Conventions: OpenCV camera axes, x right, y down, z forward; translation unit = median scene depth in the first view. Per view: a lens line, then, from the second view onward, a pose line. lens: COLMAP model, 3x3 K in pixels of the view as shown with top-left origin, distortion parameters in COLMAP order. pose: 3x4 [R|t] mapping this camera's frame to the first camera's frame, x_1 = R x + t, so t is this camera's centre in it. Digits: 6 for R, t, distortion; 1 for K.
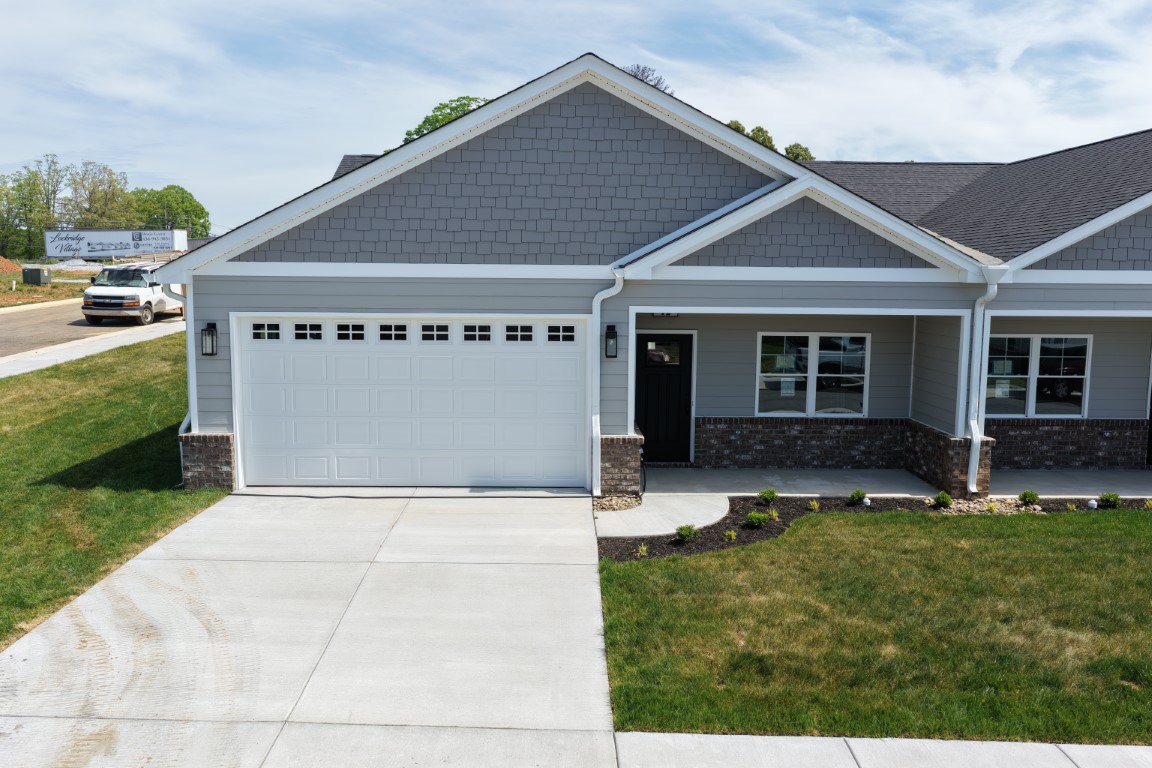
lens RADIAL K [[959.8, 0, 584.1], [0, 959.8, 394.8], [0, 0, 1]] dist [-0.035186, 0.028578]
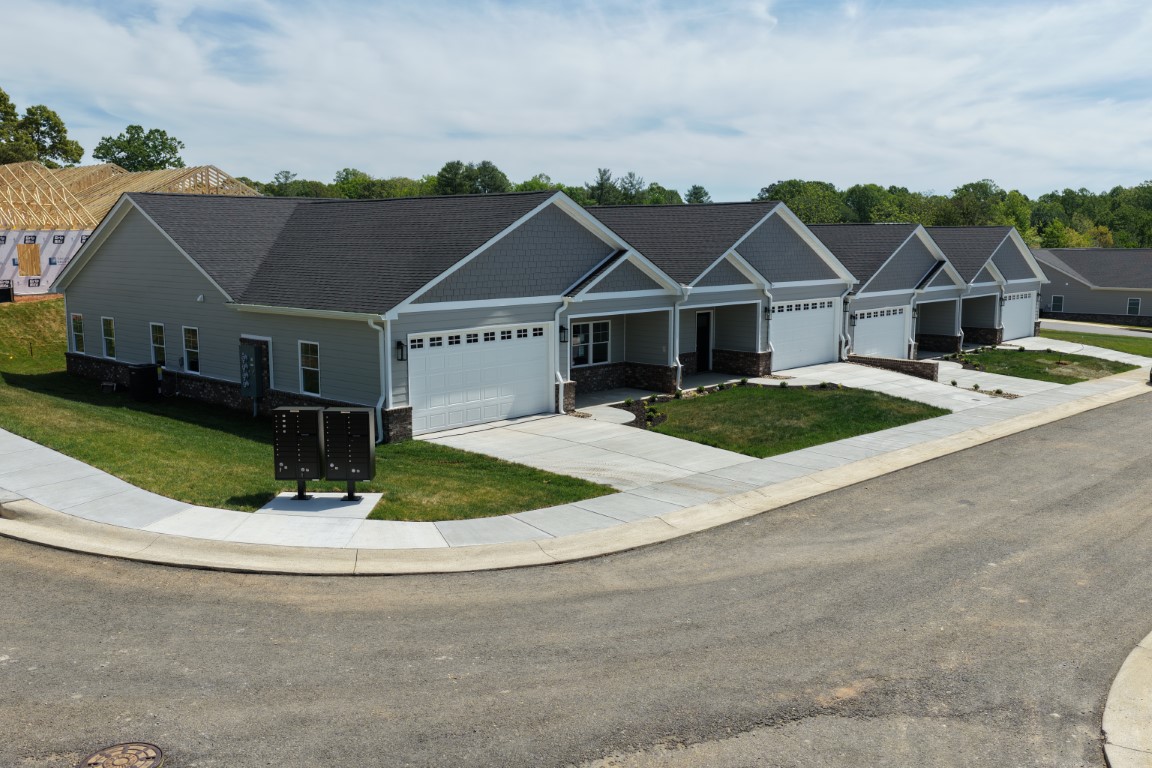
lens RADIAL K [[1033.3, 0, 579.0], [0, 1033.3, 376.4], [0, 0, 1]] dist [-0.014343, 0.035227]
pose [[0.692700, -0.106463, 0.713325, -1.444515], [0.096968, 0.993813, 0.054160, -0.079758], [-0.714678, 0.031653, 0.698737, -0.484311]]
